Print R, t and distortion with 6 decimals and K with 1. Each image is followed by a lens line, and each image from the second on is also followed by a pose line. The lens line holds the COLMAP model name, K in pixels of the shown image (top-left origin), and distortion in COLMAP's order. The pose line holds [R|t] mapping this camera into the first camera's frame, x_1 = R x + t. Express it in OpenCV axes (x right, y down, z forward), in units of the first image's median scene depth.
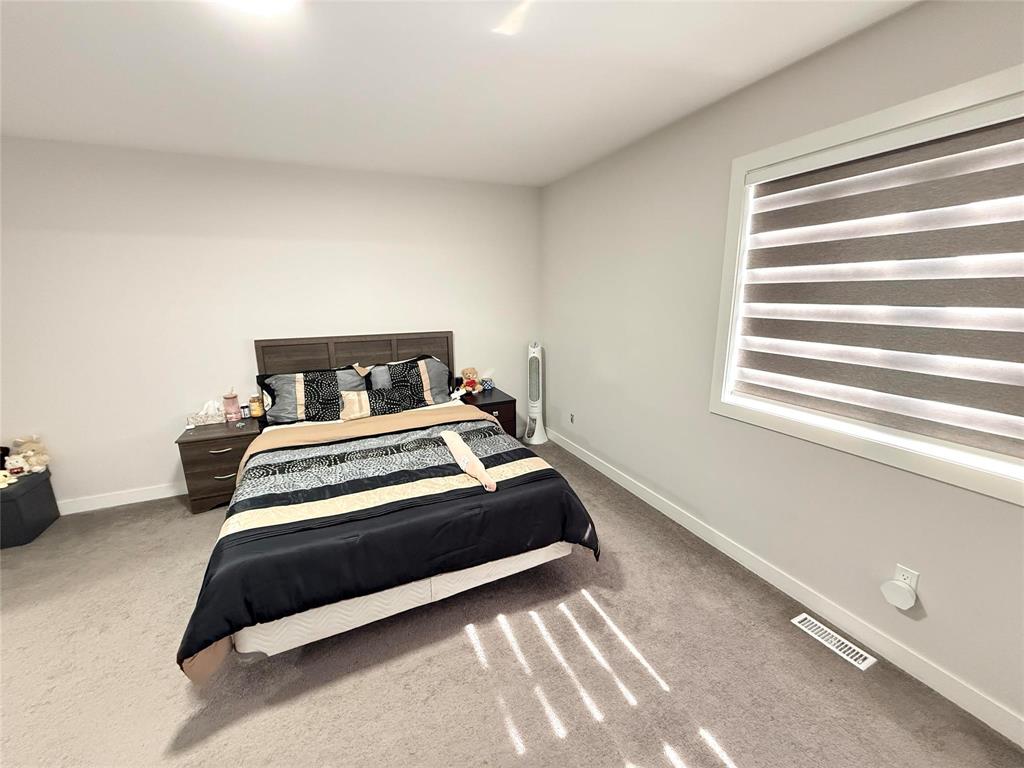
lens RADIAL K [[409.3, 0, 509.7], [0, 409.3, 384.0], [0, 0, 1]] dist [-0.005945, 0.002756]
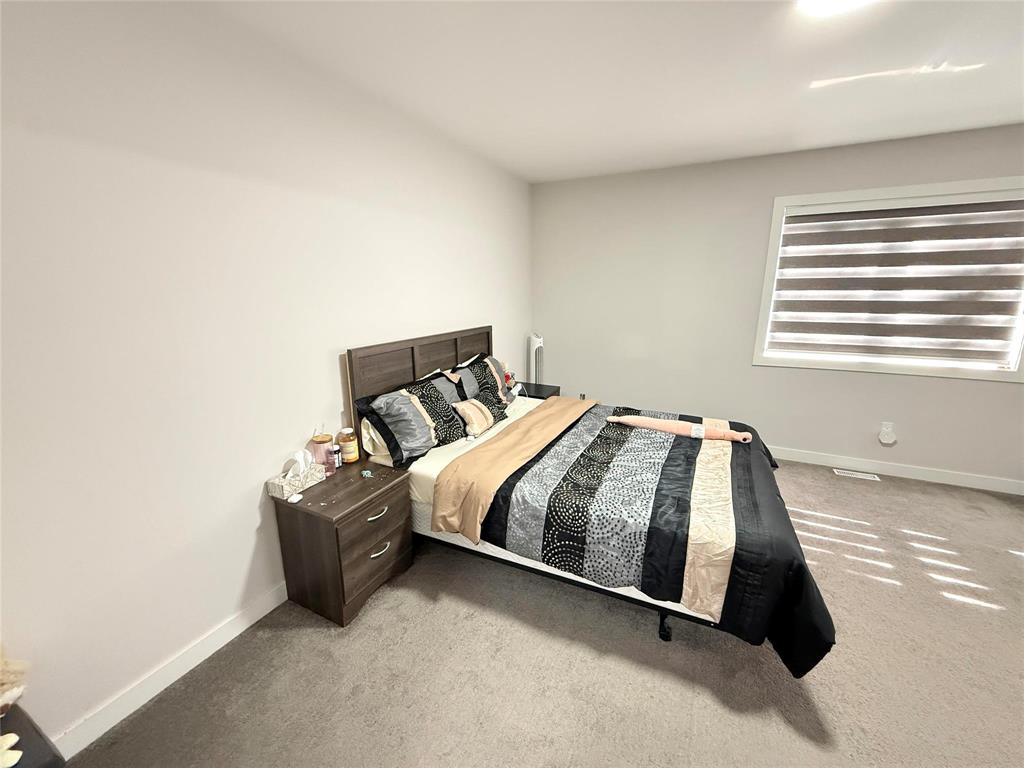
lens RADIAL K [[409.3, 0, 508.8], [0, 409.3, 380.8], [0, 0, 1]] dist [-0.005945, 0.002756]
pose [[0.771982, -0.137167, 0.620668, -1.315304], [0.139762, 0.989172, 0.044772, -0.076560], [-0.620089, 0.052183, 0.782794, 0.459934]]
